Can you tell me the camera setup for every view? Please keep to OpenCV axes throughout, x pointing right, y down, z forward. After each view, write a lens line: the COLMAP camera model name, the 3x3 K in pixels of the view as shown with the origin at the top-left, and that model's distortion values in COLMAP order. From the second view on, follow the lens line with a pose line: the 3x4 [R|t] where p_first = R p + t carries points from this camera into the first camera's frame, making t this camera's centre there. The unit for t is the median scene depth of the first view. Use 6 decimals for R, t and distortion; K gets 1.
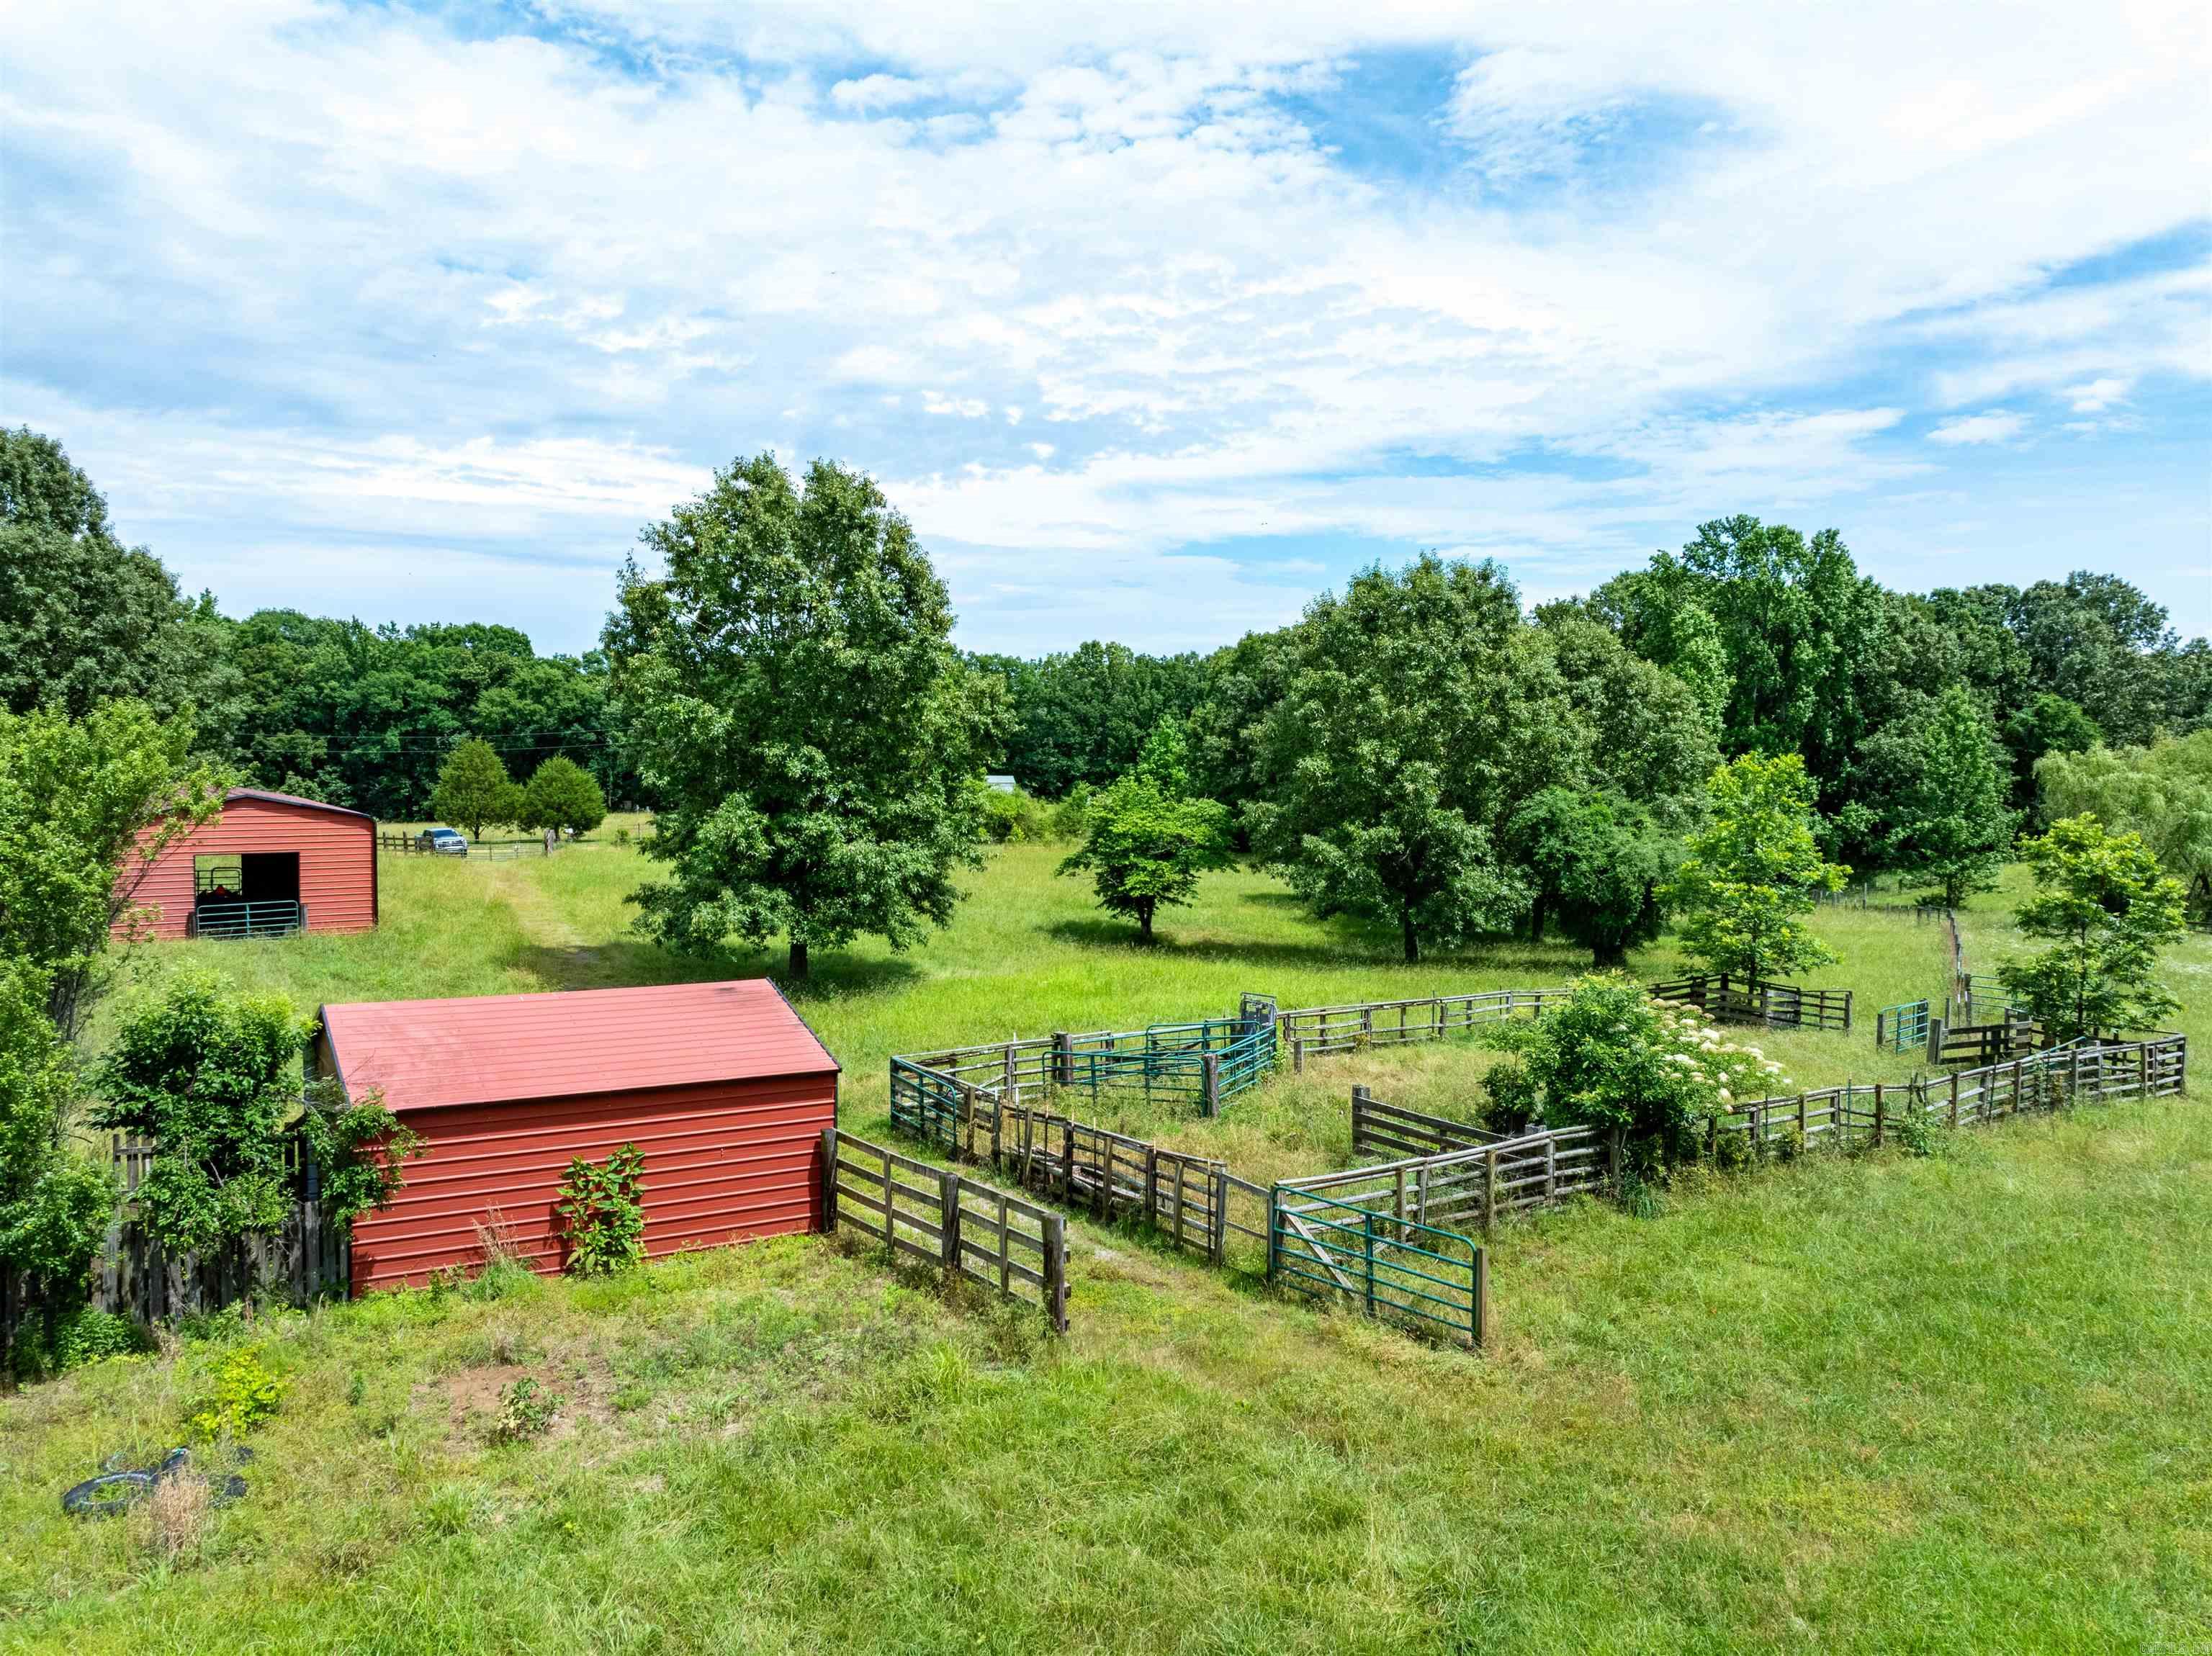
lens RADIAL K [[1565.9, 0, 1098.1], [0, 1565.9, 886.9], [0, 0, 1]] dist [-0.033682, 0.026050]
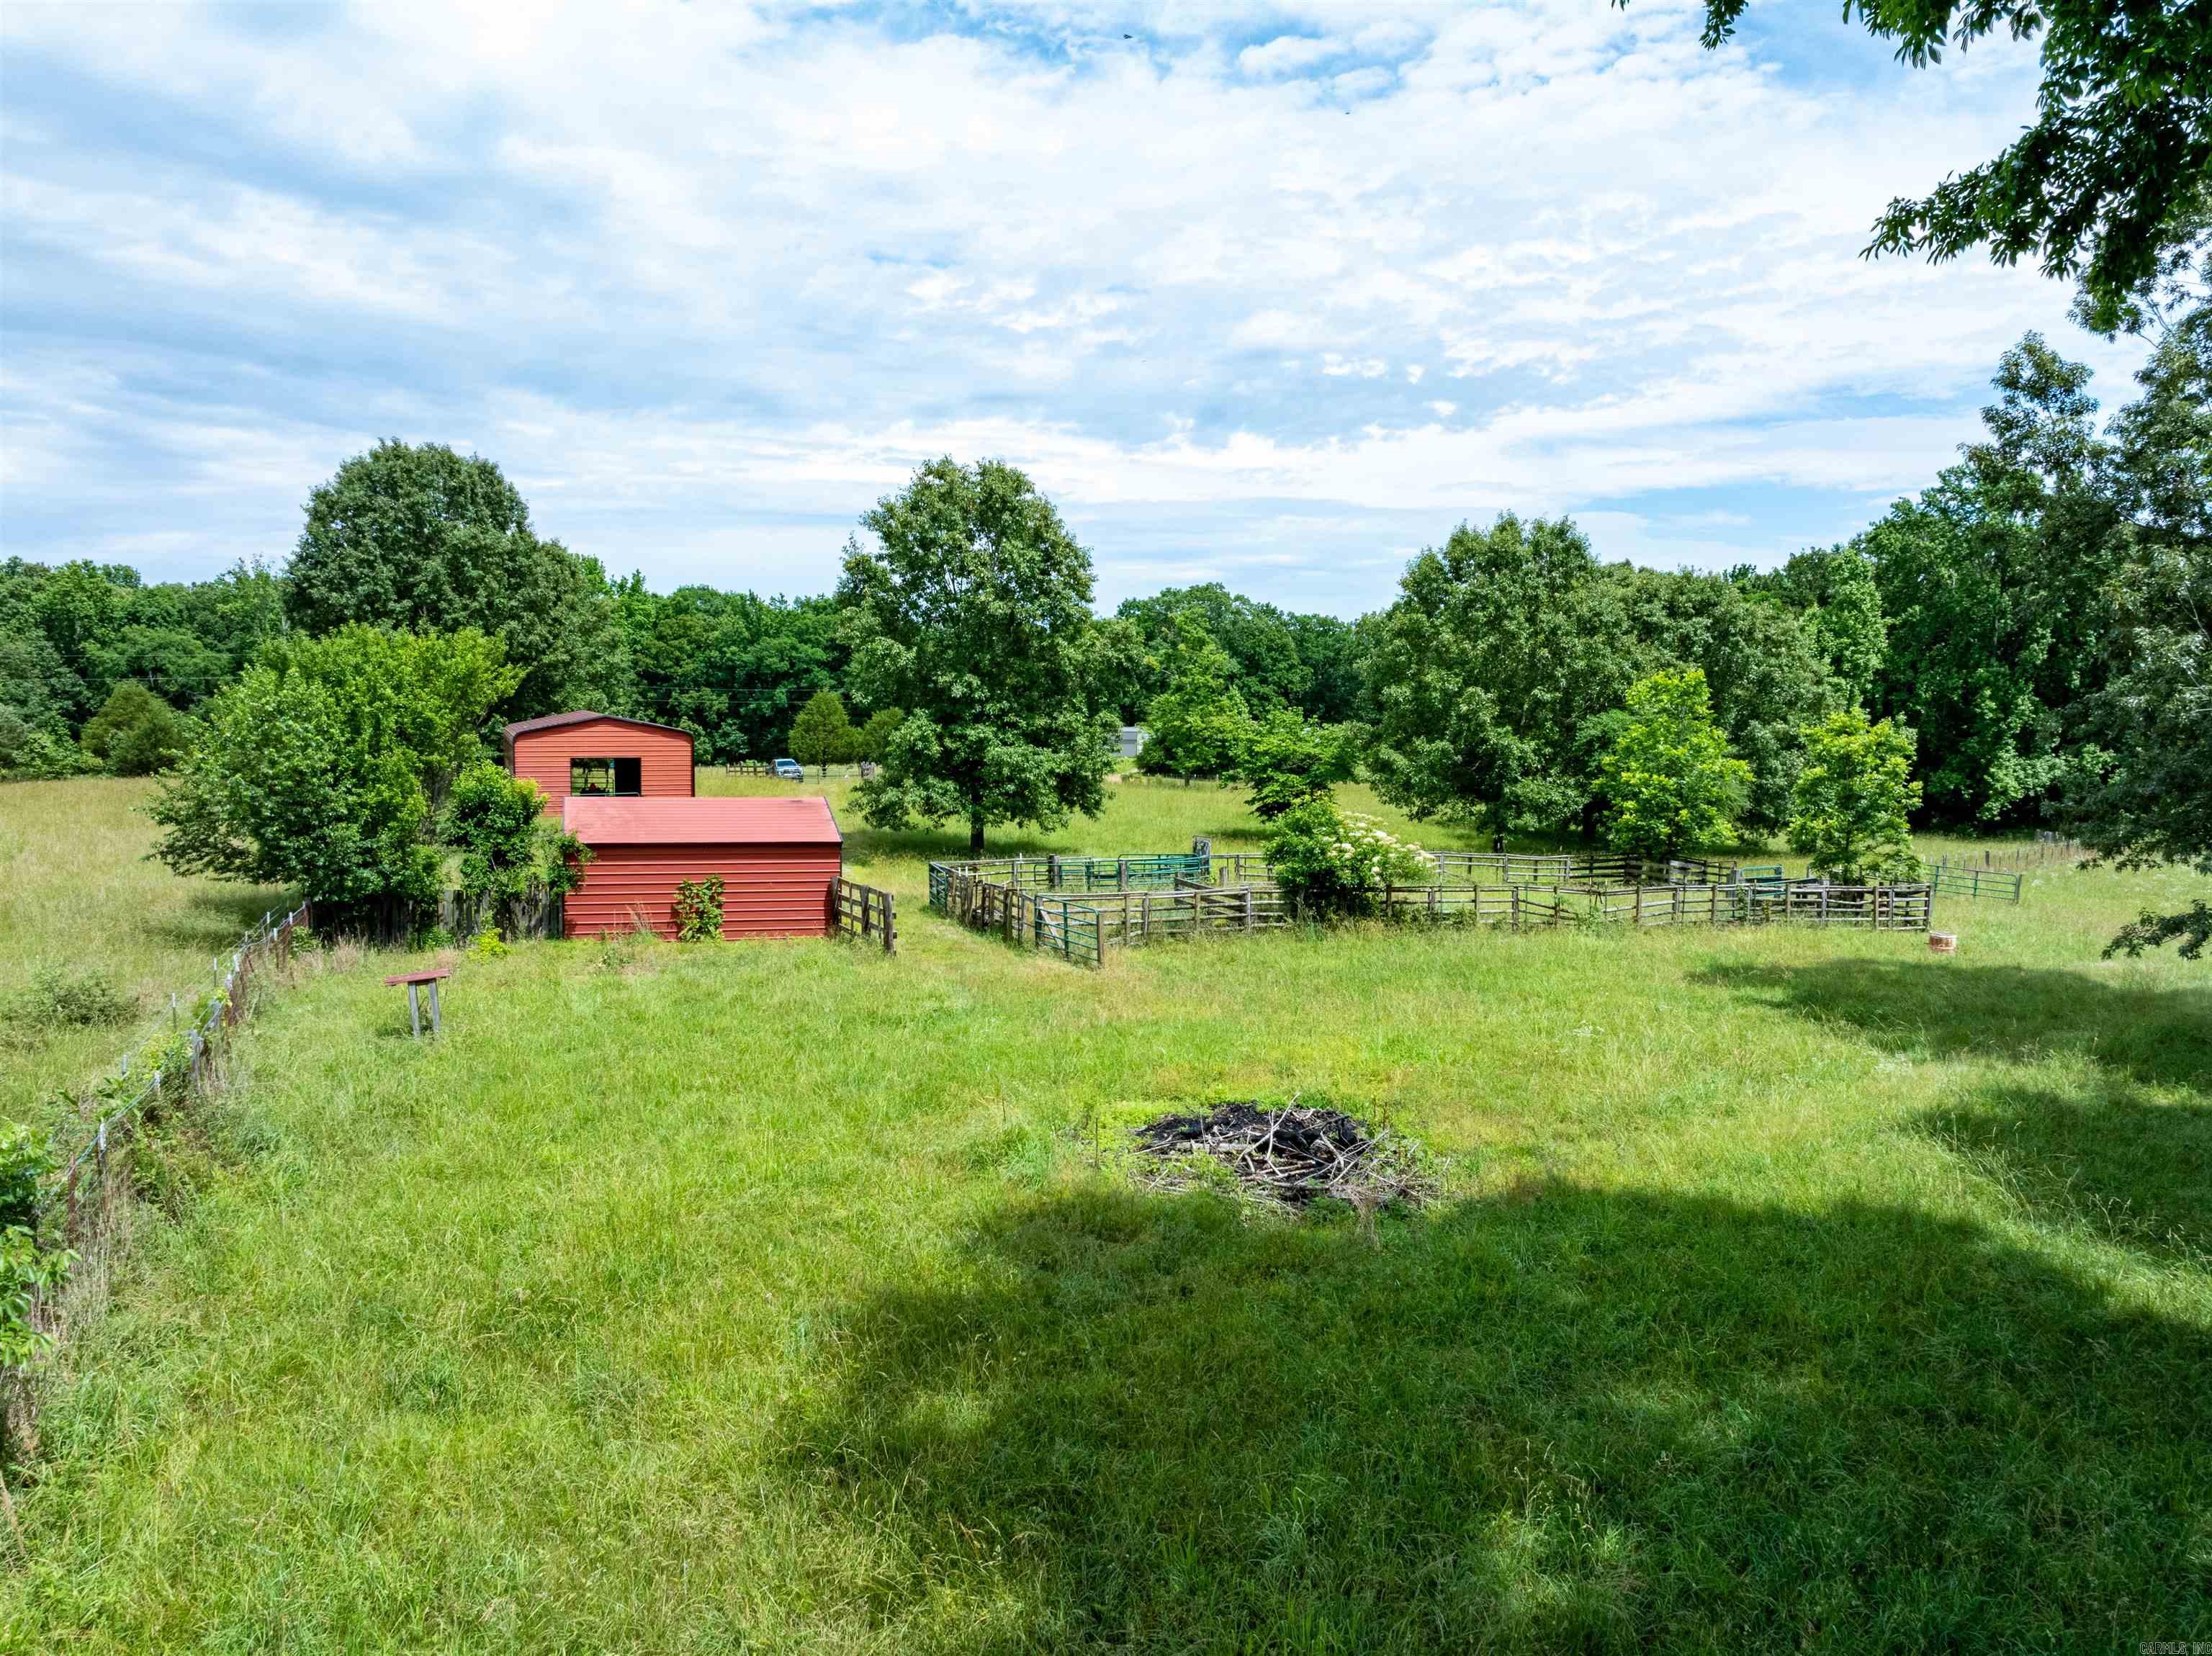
lens RADIAL K [[1565.9, 0, 1101.5], [0, 1565.9, 880.0], [0, 0, 1]] dist [-0.033682, 0.026050]
pose [[0.969533, 0.023365, -0.243844, 0.176114], [-0.019207, 0.999627, 0.019413, 0.040464], [0.244207, -0.014138, 0.969620, -0.194057]]
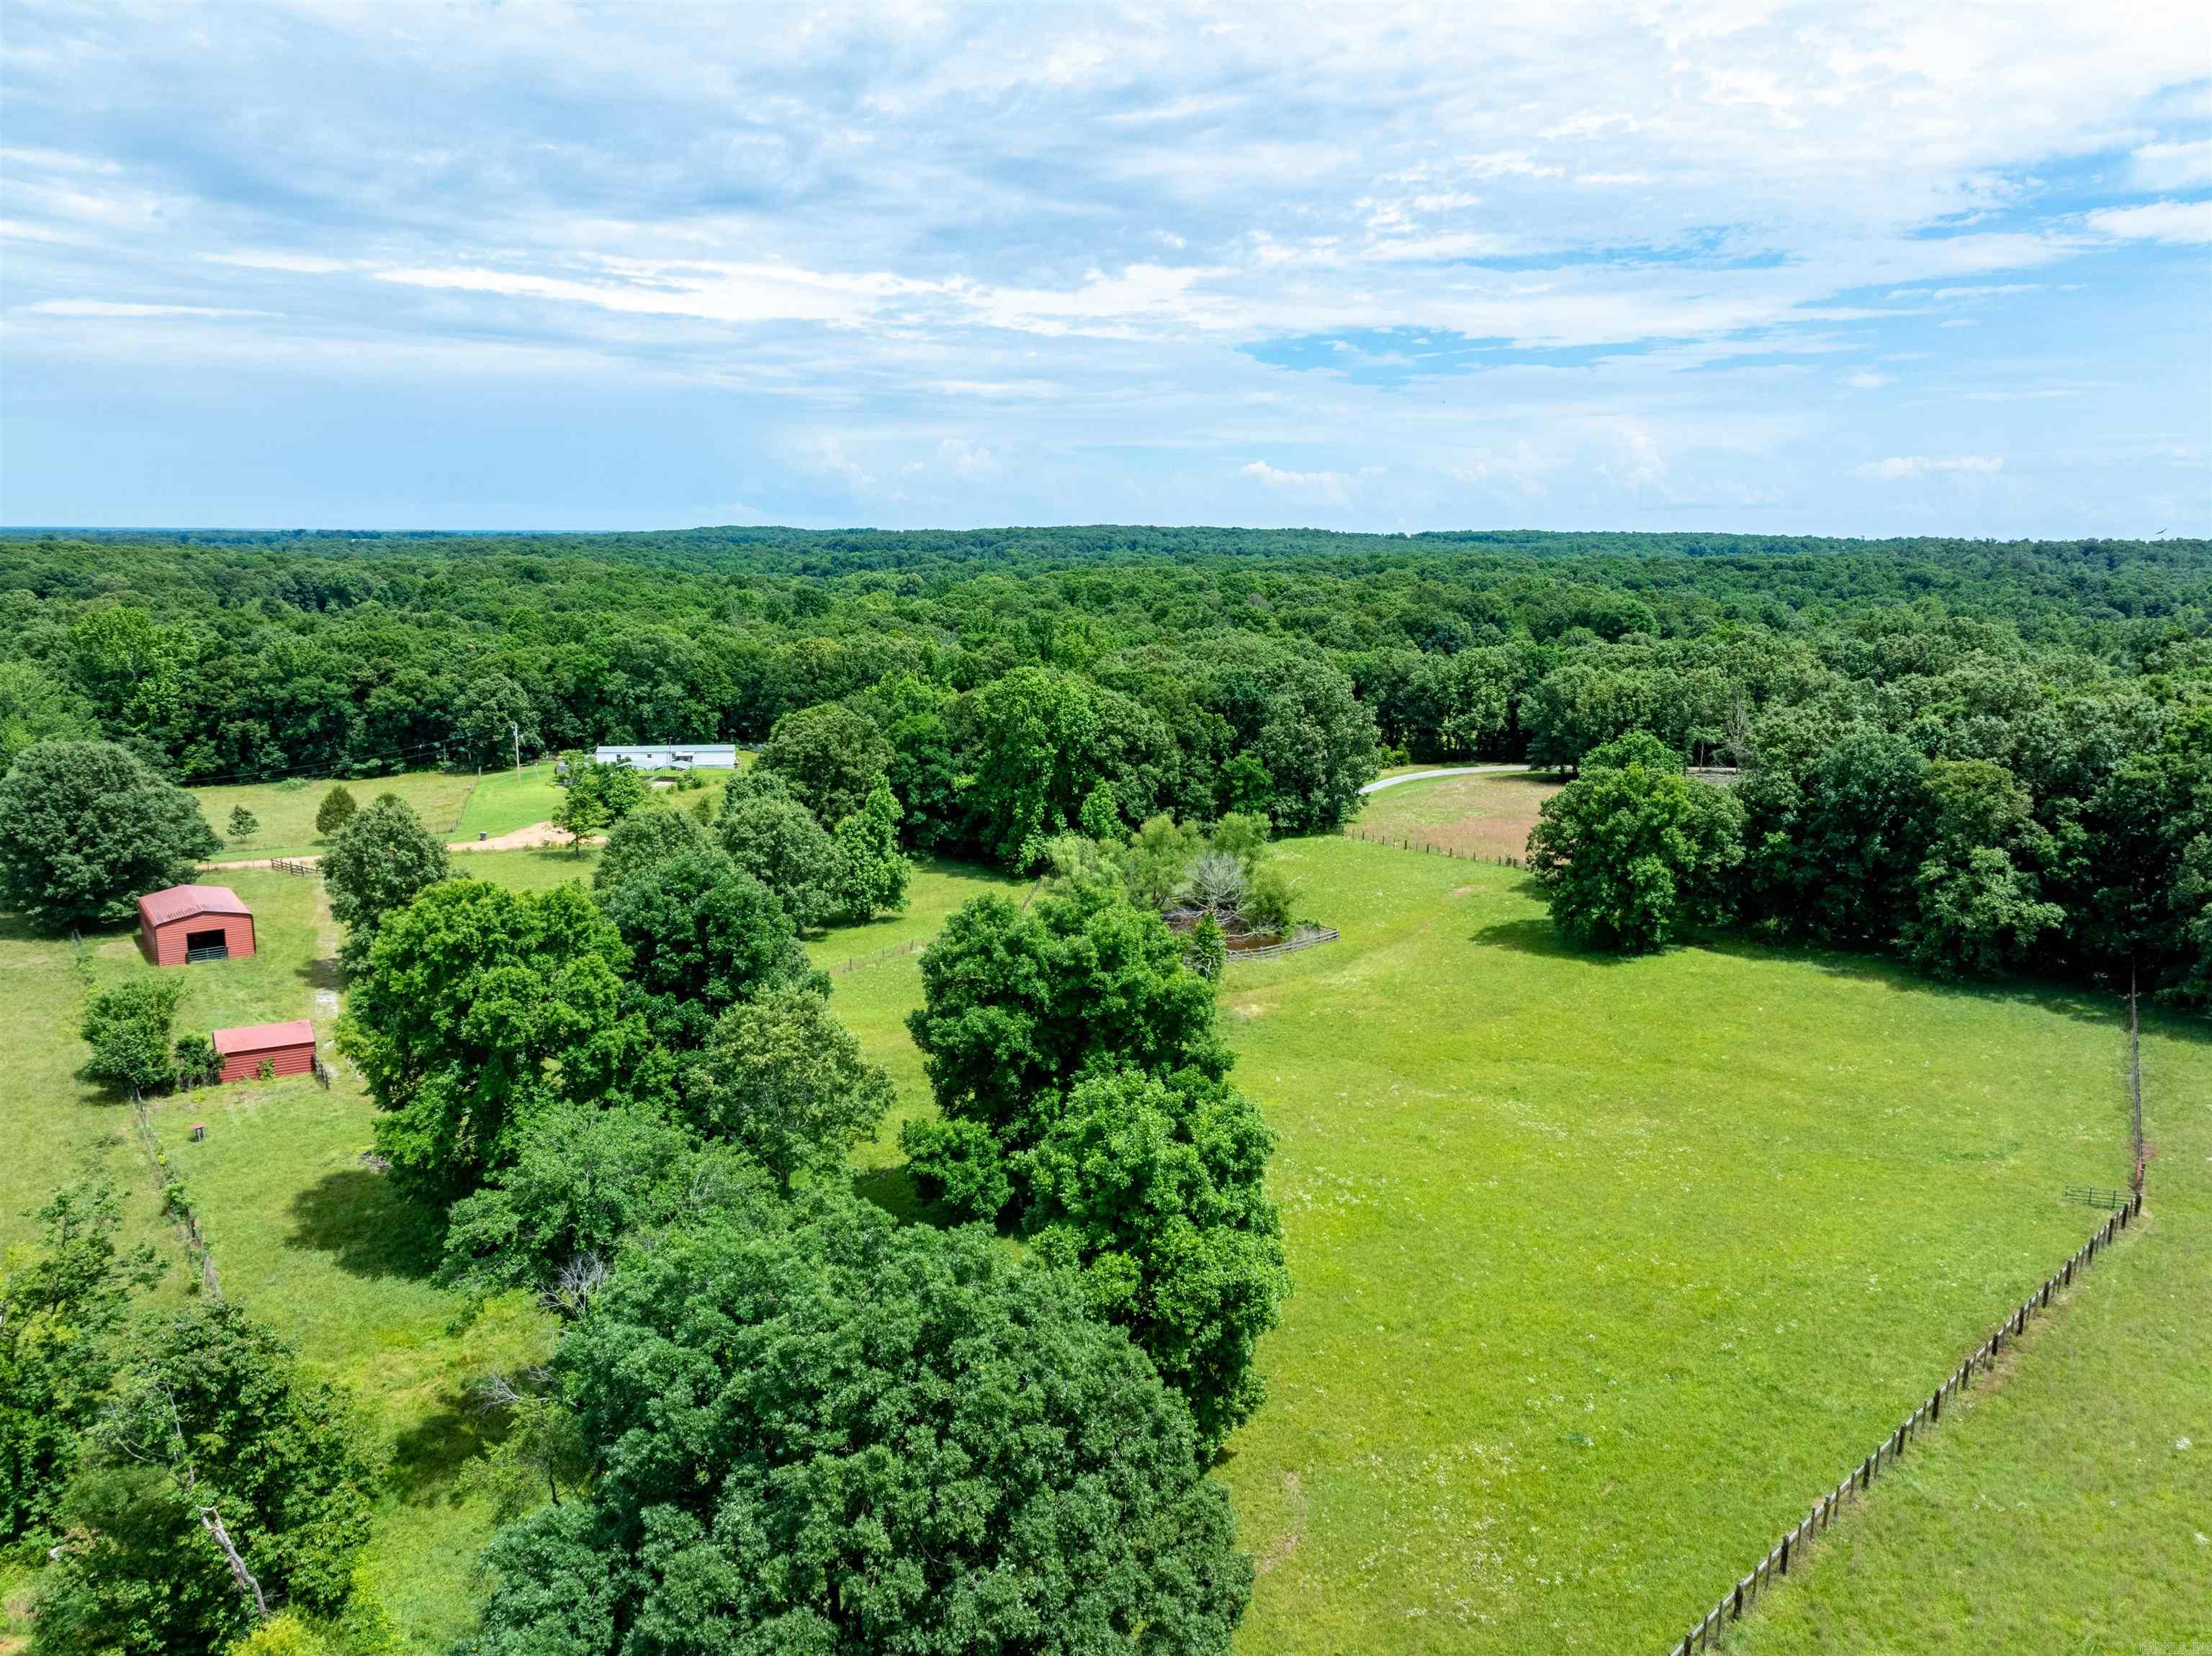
lens RADIAL K [[1565.9, 0, 1088.0], [0, 1565.9, 829.4], [0, 0, 1]] dist [-0.033682, 0.026050]
pose [[0.999991, -0.003560, -0.002180, 0.771454], [0.003740, 0.996011, 0.089149, -0.331869], [0.001854, -0.089156, 0.996016, -1.295150]]
